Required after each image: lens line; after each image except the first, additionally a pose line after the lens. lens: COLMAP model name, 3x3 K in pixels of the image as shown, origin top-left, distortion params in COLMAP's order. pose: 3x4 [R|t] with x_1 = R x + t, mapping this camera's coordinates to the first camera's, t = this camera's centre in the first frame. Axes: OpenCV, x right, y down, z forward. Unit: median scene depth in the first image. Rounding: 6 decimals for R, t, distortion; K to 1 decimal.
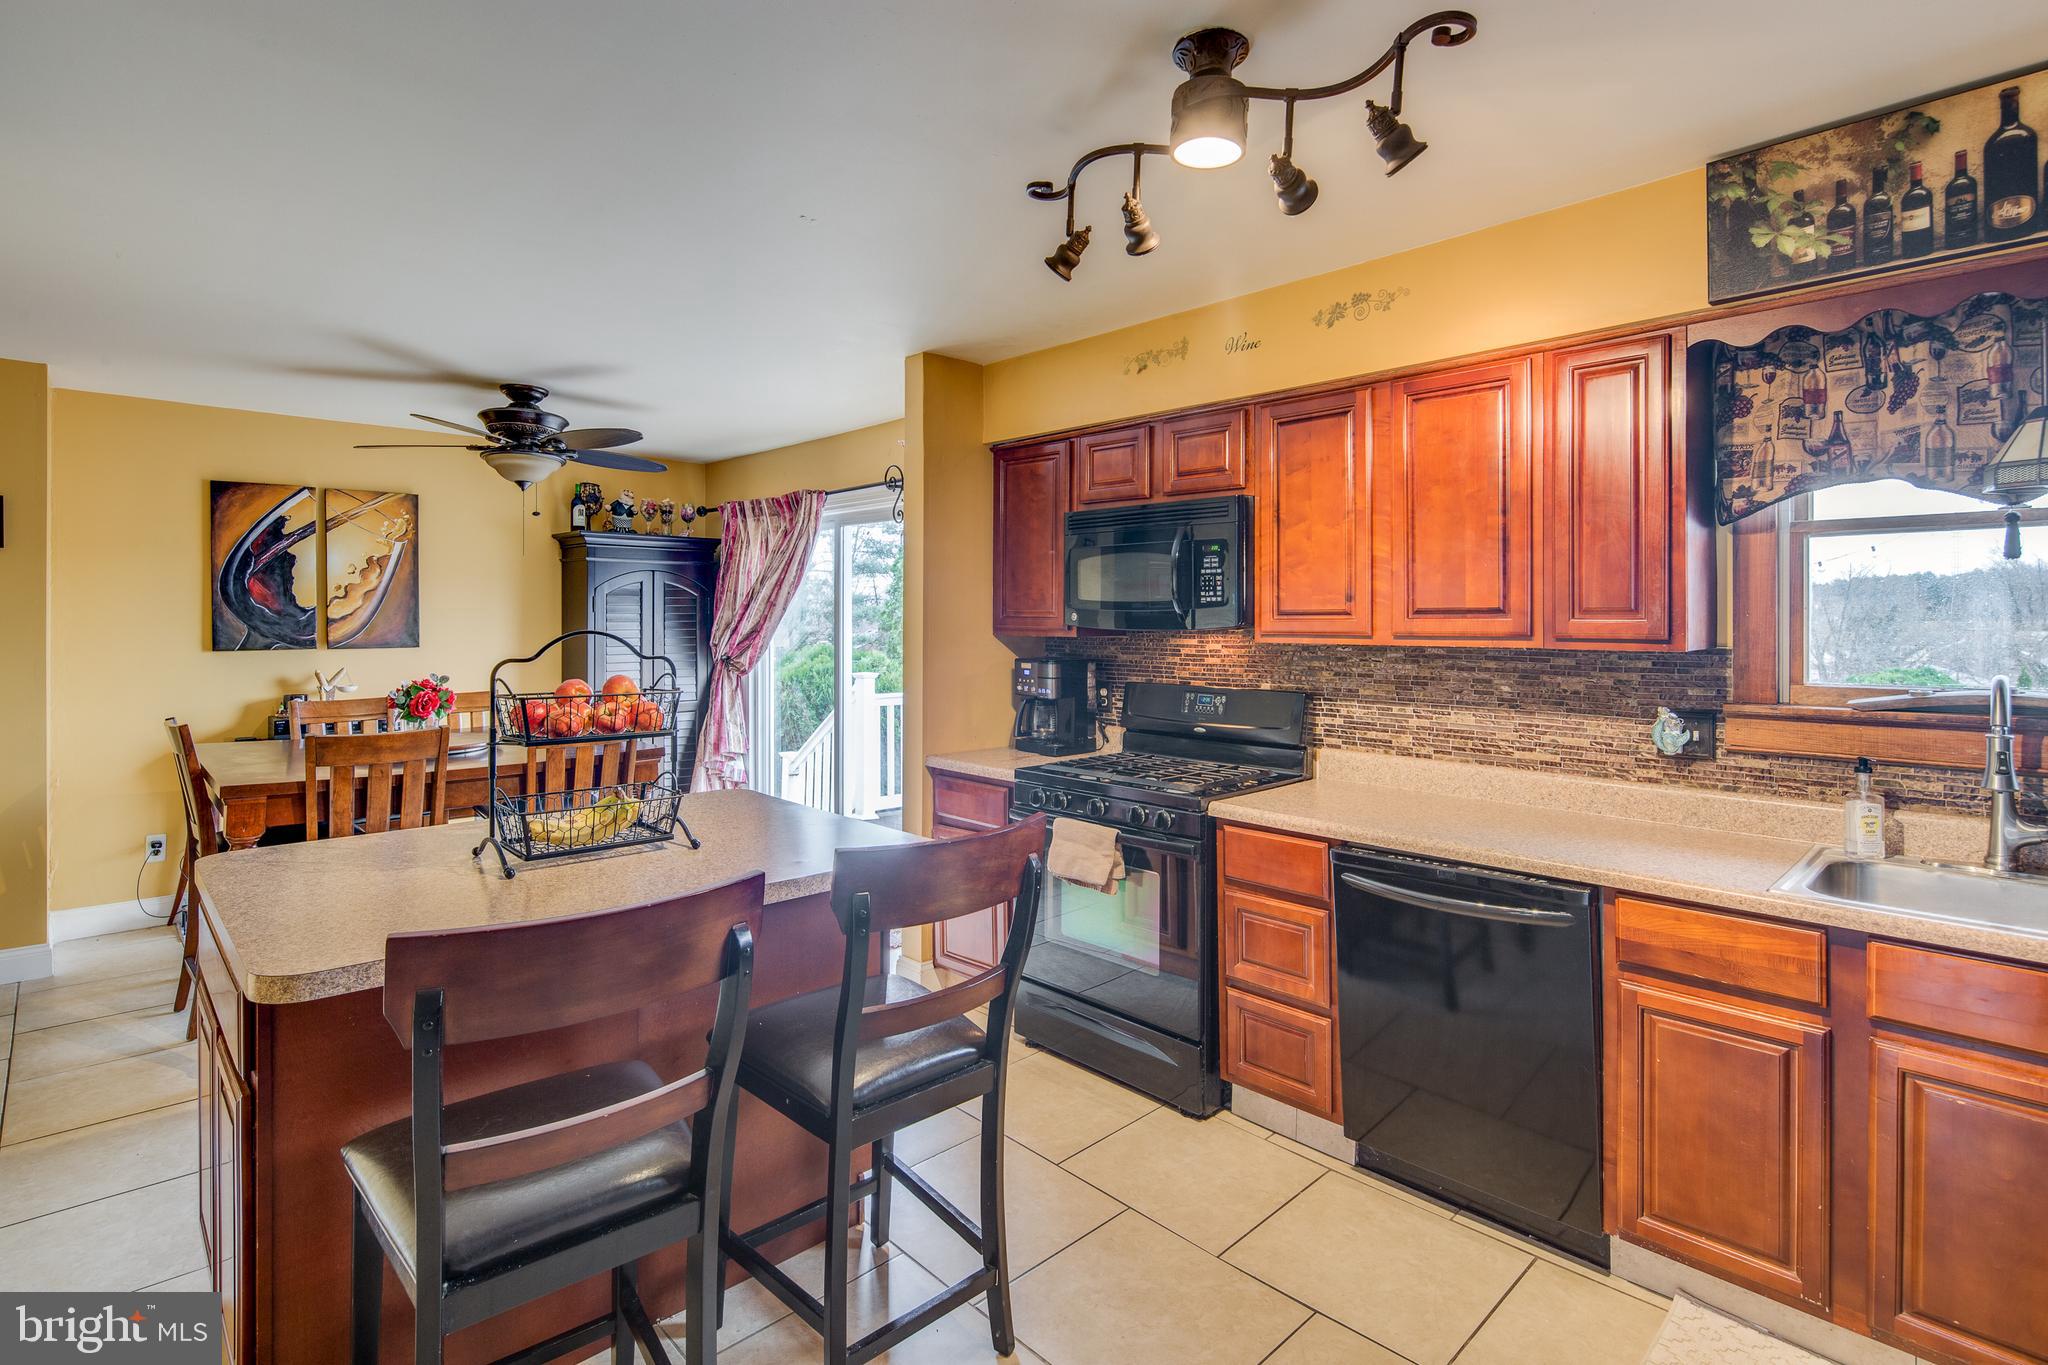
lens RADIAL K [[991.5, 0, 1025.7], [0, 991.5, 616.7], [0, 0, 1]] dist [0.001426, -0.000879]
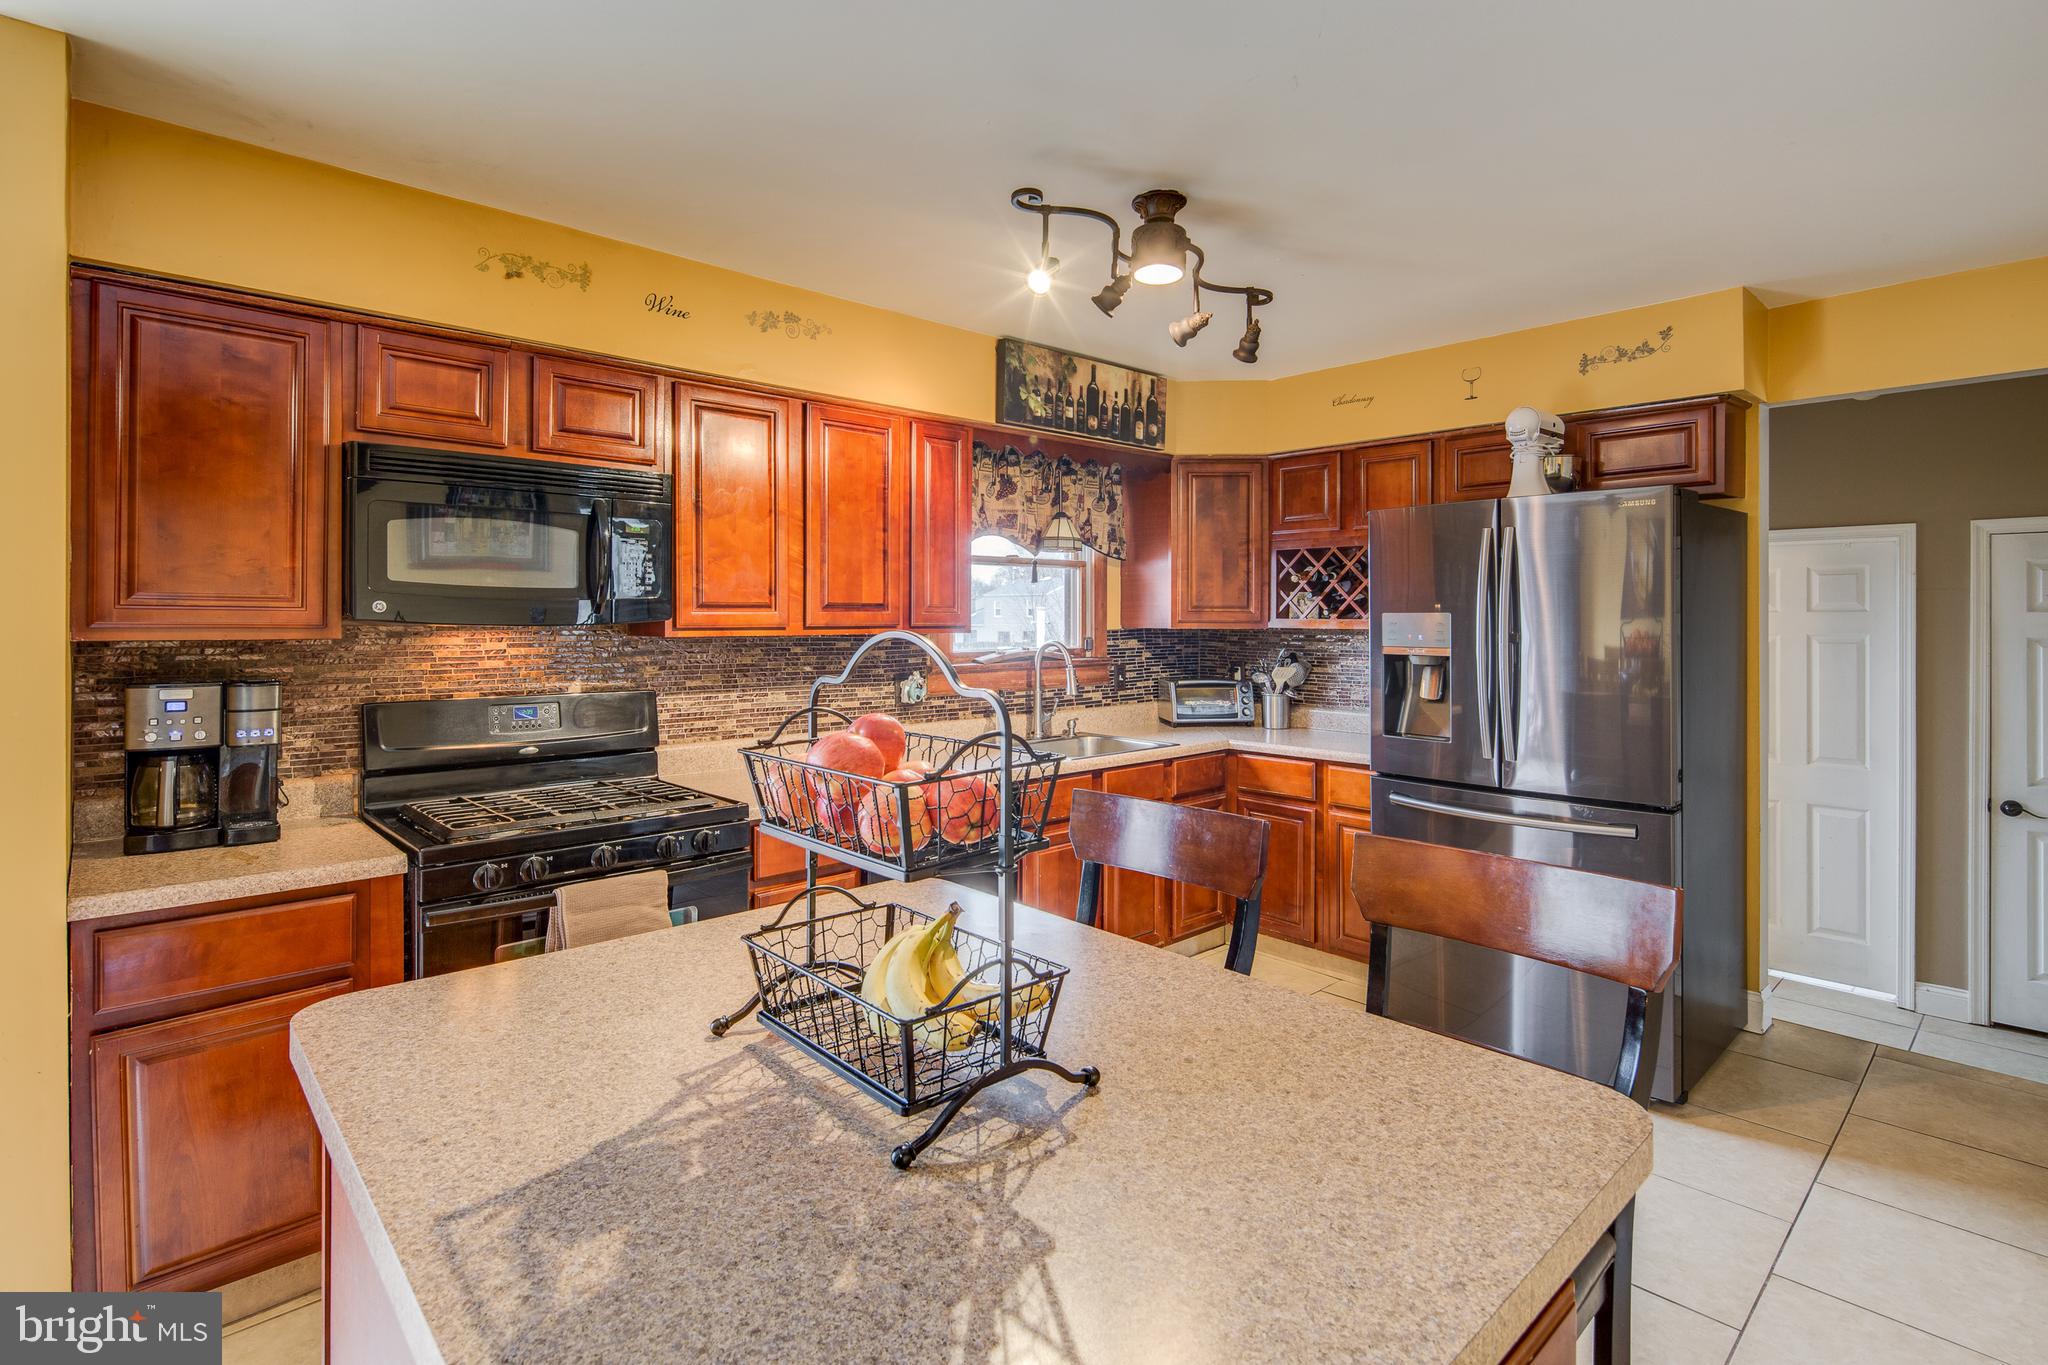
lens RADIAL K [[991.5, 0, 1025.7], [0, 991.5, 616.7], [0, 0, 1]] dist [0.001426, -0.000879]
pose [[0.012235, -0.002615, 0.999922, -0.241187], [-0.004727, 0.999985, 0.002673, 0.001219], [-0.999914, -0.004759, 0.012223, 0.233779]]
